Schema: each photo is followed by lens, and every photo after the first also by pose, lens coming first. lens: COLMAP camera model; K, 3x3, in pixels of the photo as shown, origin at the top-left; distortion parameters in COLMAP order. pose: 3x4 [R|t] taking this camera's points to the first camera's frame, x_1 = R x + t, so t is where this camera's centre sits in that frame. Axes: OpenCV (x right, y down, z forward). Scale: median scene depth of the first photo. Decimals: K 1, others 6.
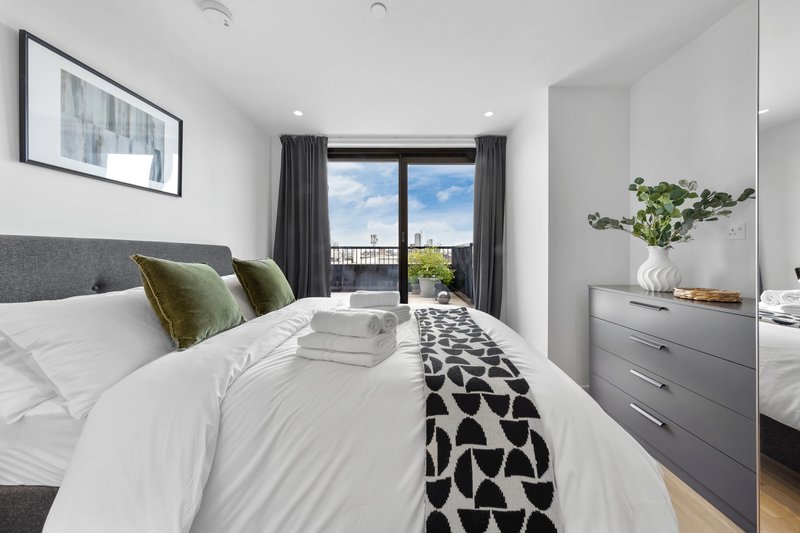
lens RADIAL K [[253.5, 0, 412.4], [0, 253.5, 253.5], [0, 0, 1]] dist [0.001714, -0.000486]
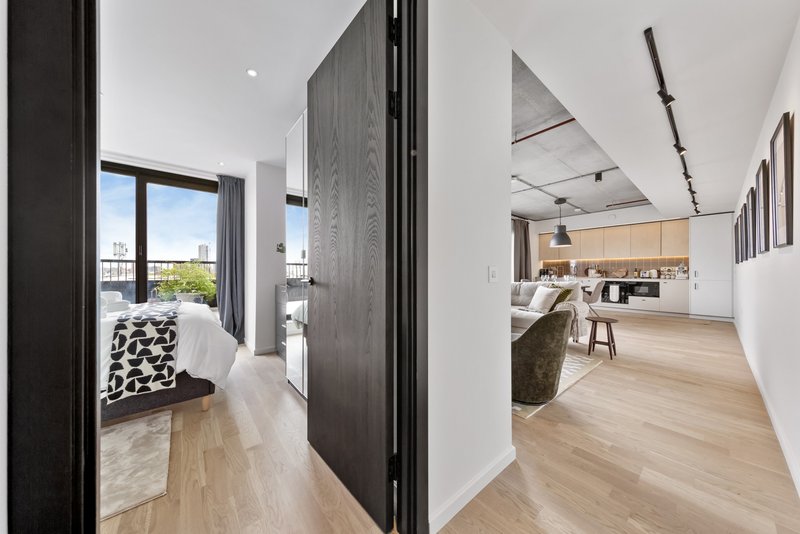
lens RADIAL K [[268.3, 0, 399.3], [0, 268.3, 269.5], [0, 0, 1]] dist [-0.009534, 0.000206]
pose [[0.788596, 0.005410, 0.614888, 0.355543], [-0.001949, 0.999978, -0.006298, 0.050930], [-0.614909, 0.003769, 0.788589, -1.453942]]
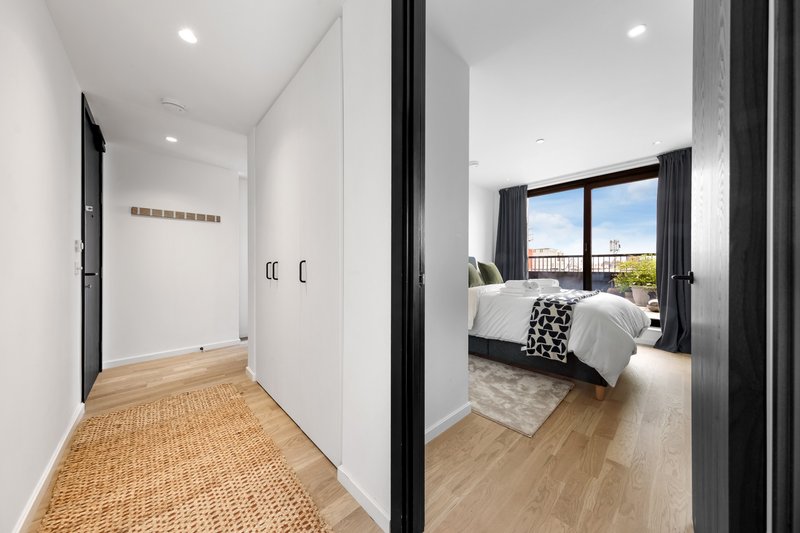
lens RADIAL K [[253.5, 0, 415.5], [0, 253.5, 264.9], [0, 0, 1]] dist [0.001714, -0.000486]
pose [[0.682973, 0.003614, -0.730435, 0.813374], [0.000528, 0.999985, 0.005441, 0.050982], [0.730443, -0.004102, 0.682961, -1.359619]]
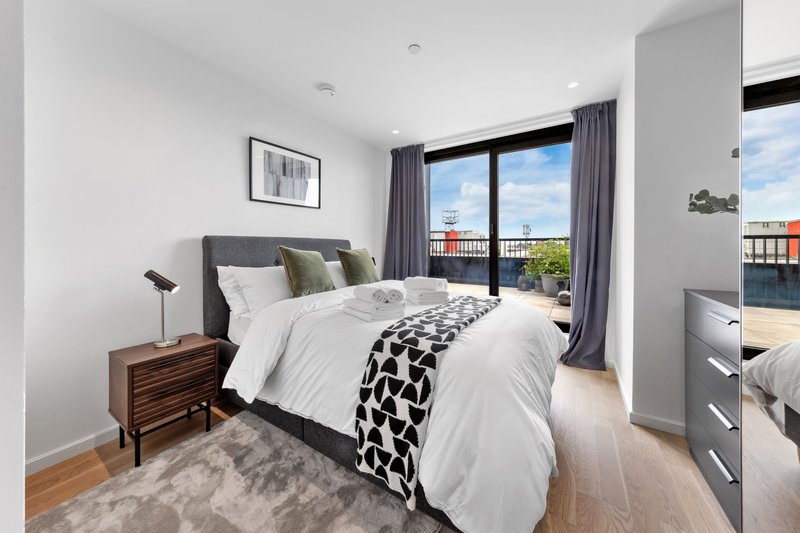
lens RADIAL K [[269.2, 0, 412.1], [0, 269.2, 245.3], [0, 0, 1]] dist [0.004392, 0.000393]
pose [[0.849860, 0.002847, -0.527001, 0.650845], [-0.003086, 0.999995, 0.000425, -0.000743], [0.526999, 0.001266, 0.849865, -0.151178]]
